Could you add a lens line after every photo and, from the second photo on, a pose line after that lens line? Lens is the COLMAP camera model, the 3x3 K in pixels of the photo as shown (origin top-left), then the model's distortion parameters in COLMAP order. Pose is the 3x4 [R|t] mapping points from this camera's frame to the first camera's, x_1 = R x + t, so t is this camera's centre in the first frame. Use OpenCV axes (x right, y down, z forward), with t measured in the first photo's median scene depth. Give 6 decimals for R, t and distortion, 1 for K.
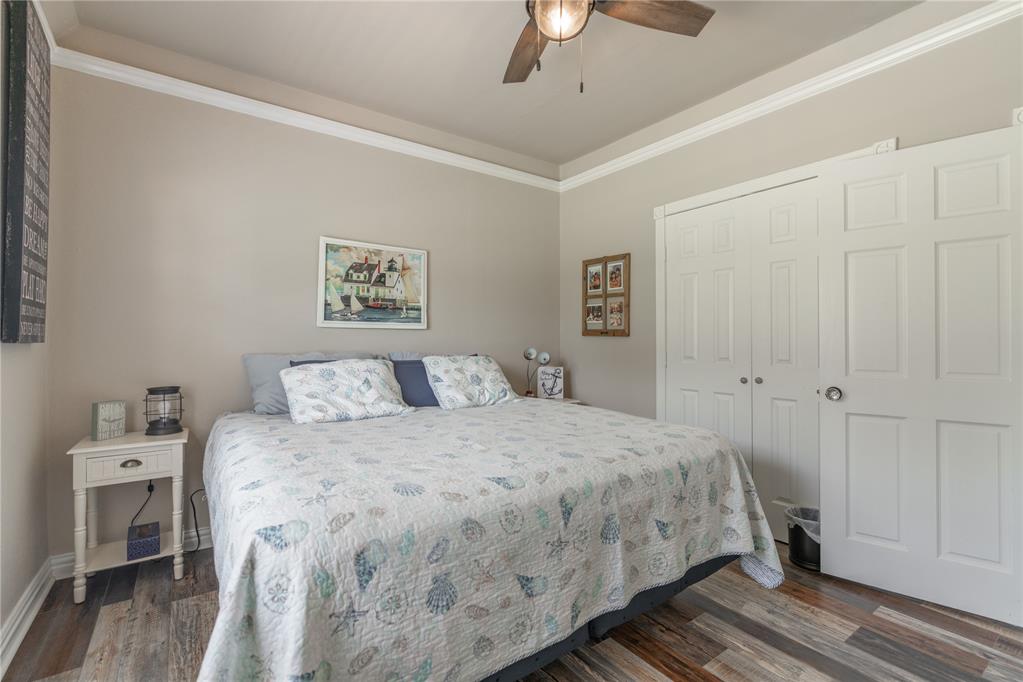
lens RADIAL K [[463.7, 0, 506.0], [0, 463.7, 344.4], [0, 0, 1]] dist [-0.002171, 0.000956]
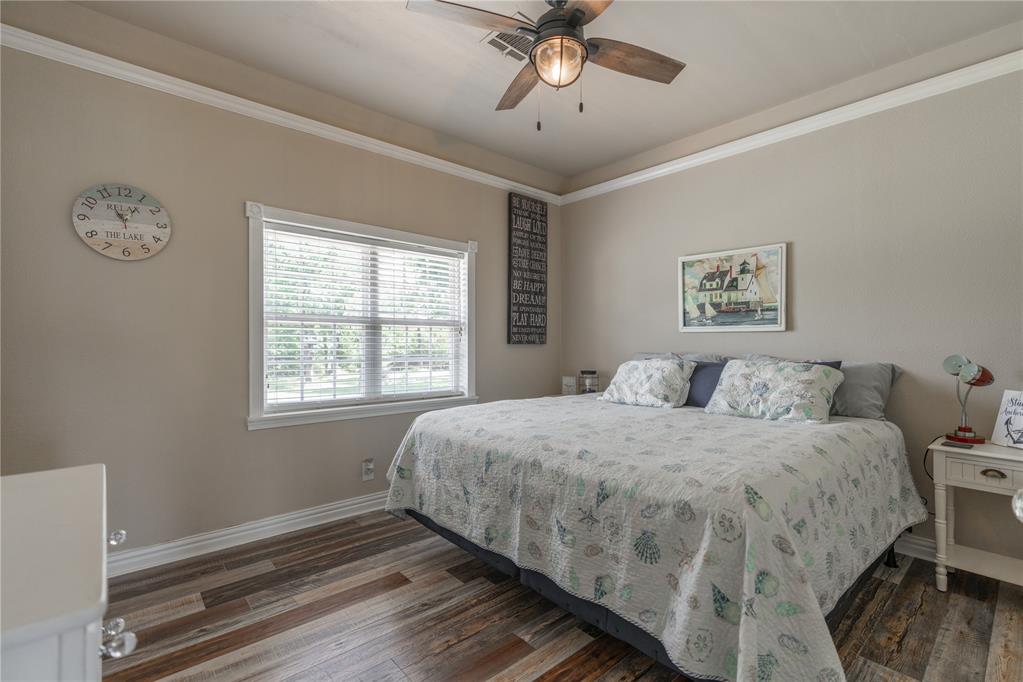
lens RADIAL K [[454.0, 0, 513.1], [0, 454.0, 347.8], [0, 0, 1]] dist [-0.002497, 0.000251]
pose [[0.108547, 0.010610, -0.994035, 0.696752], [-0.010979, 0.999895, 0.009473, -0.002993], [0.994031, 0.009886, 0.108652, 0.422015]]
